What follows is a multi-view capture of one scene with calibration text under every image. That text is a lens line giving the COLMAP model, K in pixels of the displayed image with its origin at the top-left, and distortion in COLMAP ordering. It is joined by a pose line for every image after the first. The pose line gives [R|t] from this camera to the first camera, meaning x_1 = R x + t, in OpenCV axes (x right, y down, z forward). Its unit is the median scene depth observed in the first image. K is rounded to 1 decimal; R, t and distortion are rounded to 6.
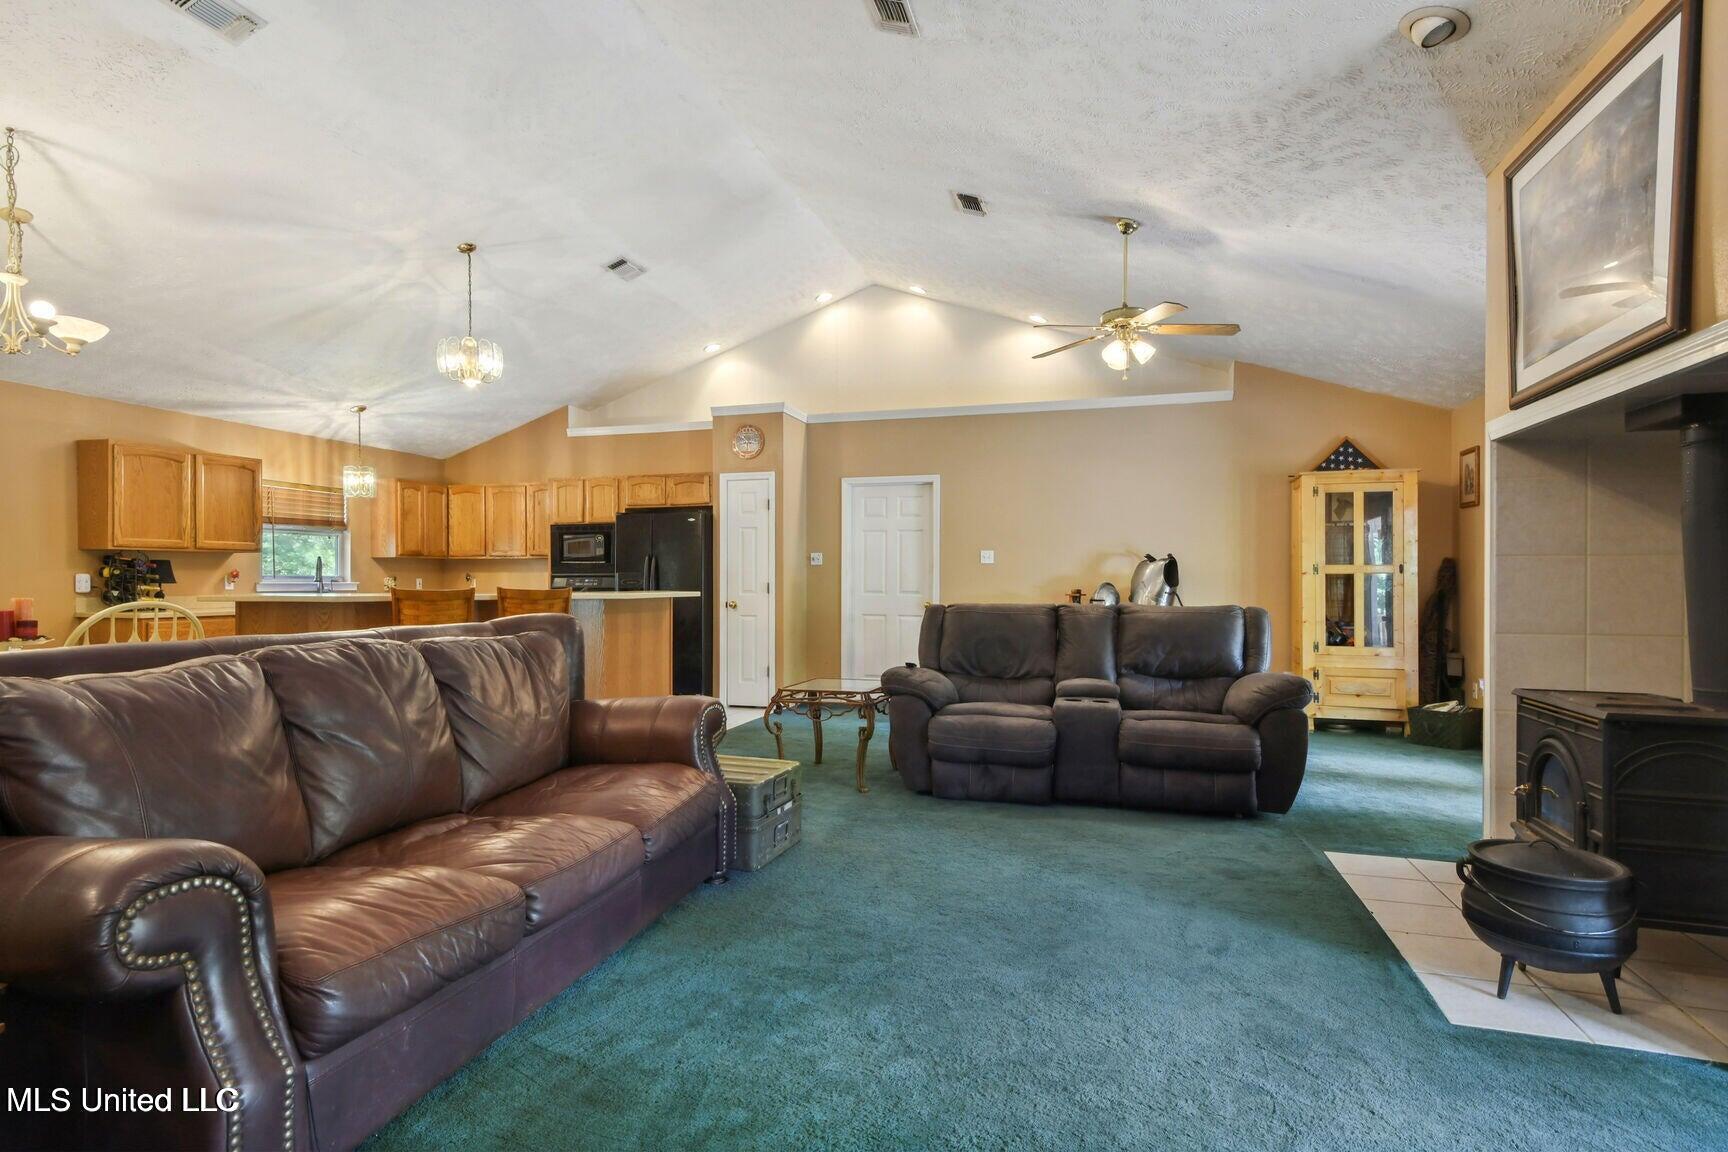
lens RADIAL K [[865.9, 0, 864.8], [0, 865.9, 586.9], [0, 0, 1]] dist [0.003508, -0.002831]
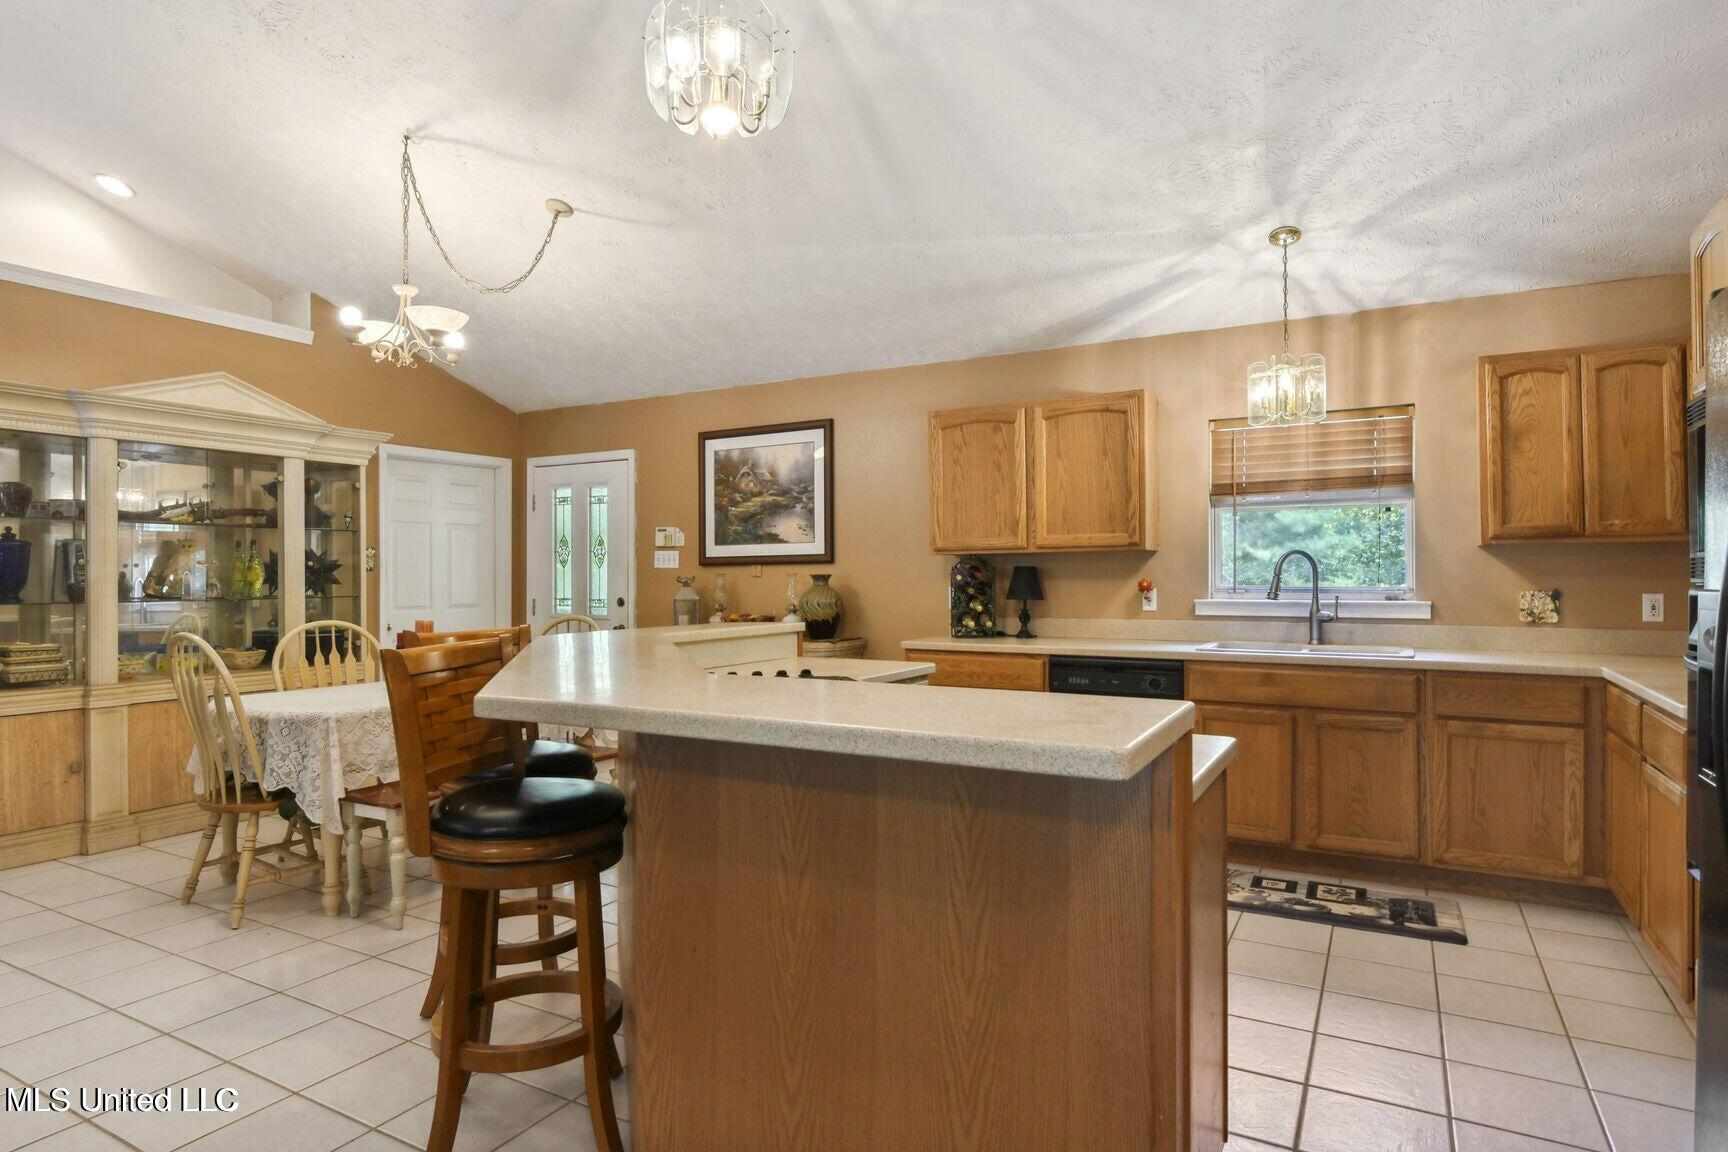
lens RADIAL K [[941.2, 0, 854.8], [0, 941.2, 581.1], [0, 0, 1]] dist [-0.014324, -0.000534]
pose [[-0.220836, -0.000727, -0.975311, -0.035116], [-0.005821, 0.999983, 0.000572, -0.016189], [0.975294, 0.005804, -0.220836, 0.891571]]
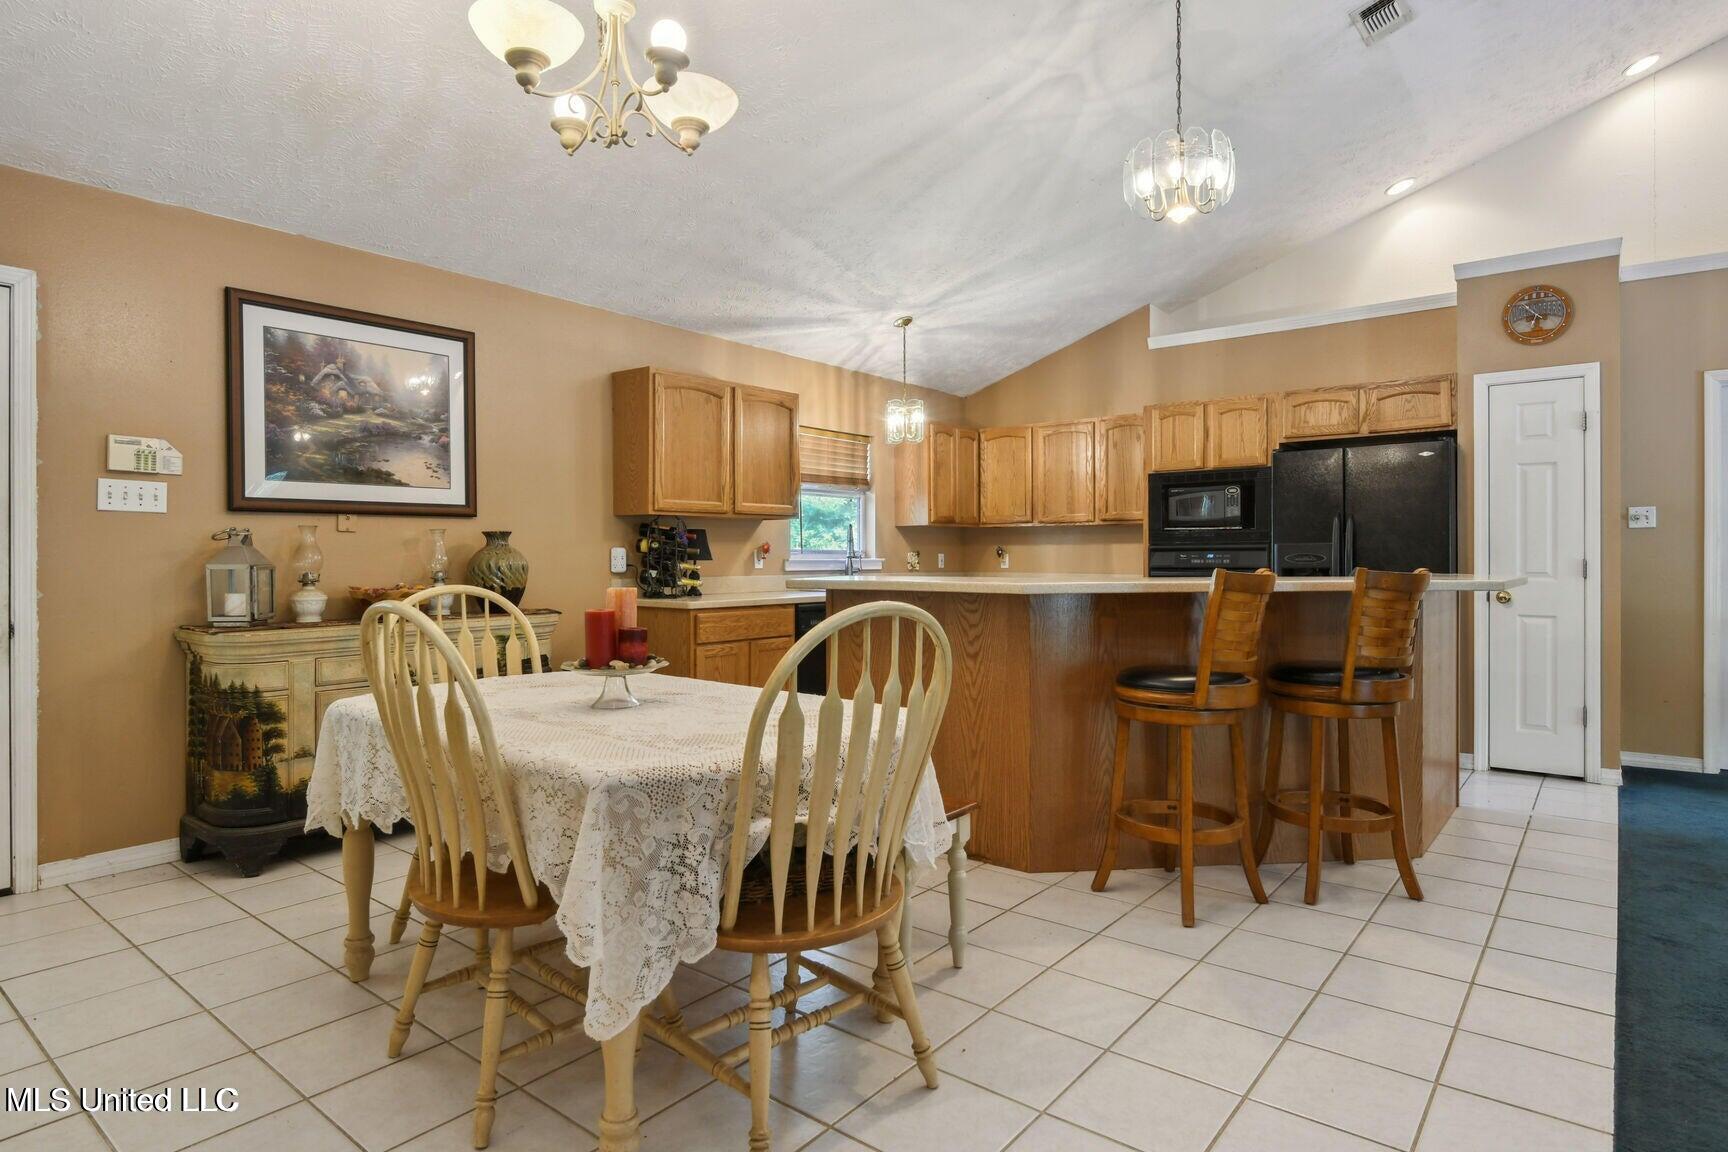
lens RADIAL K [[927.7, 0, 874.8], [0, 927.7, 564.6], [0, 0, 1]] dist [-0.028000, -0.001493]
pose [[0.926085, 0.001181, -0.377314, -0.313049], [-0.000796, 0.999999, 0.001178, -0.001098], [0.377315, -0.000790, 0.926085, 0.267852]]
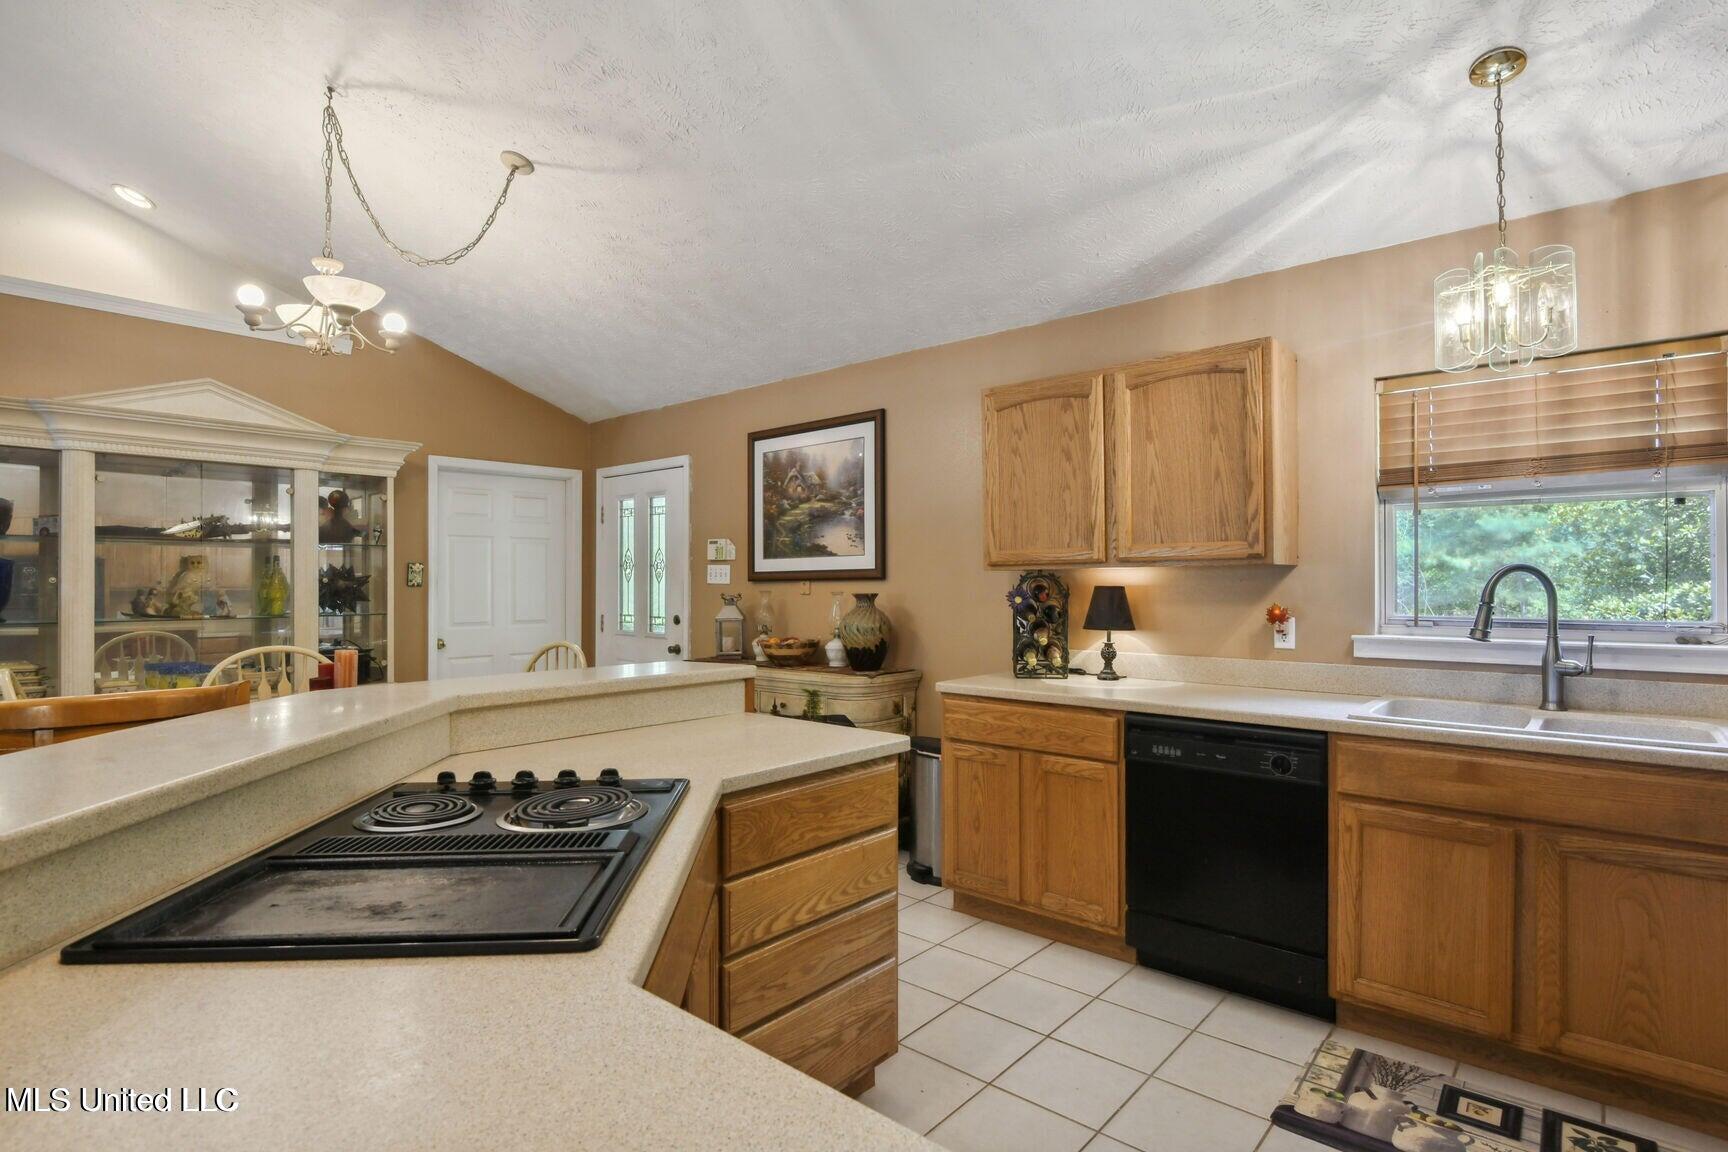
lens RADIAL K [[861.8, 0, 832.0], [0, 861.8, 582.2], [0, 0, 1]] dist [-0.014196, -0.002724]
pose [[-0.432617, -0.008804, -0.901535, -0.226482], [-0.009358, 0.999942, -0.005274, -0.024900], [0.901529, 0.006155, -0.432675, 0.927642]]
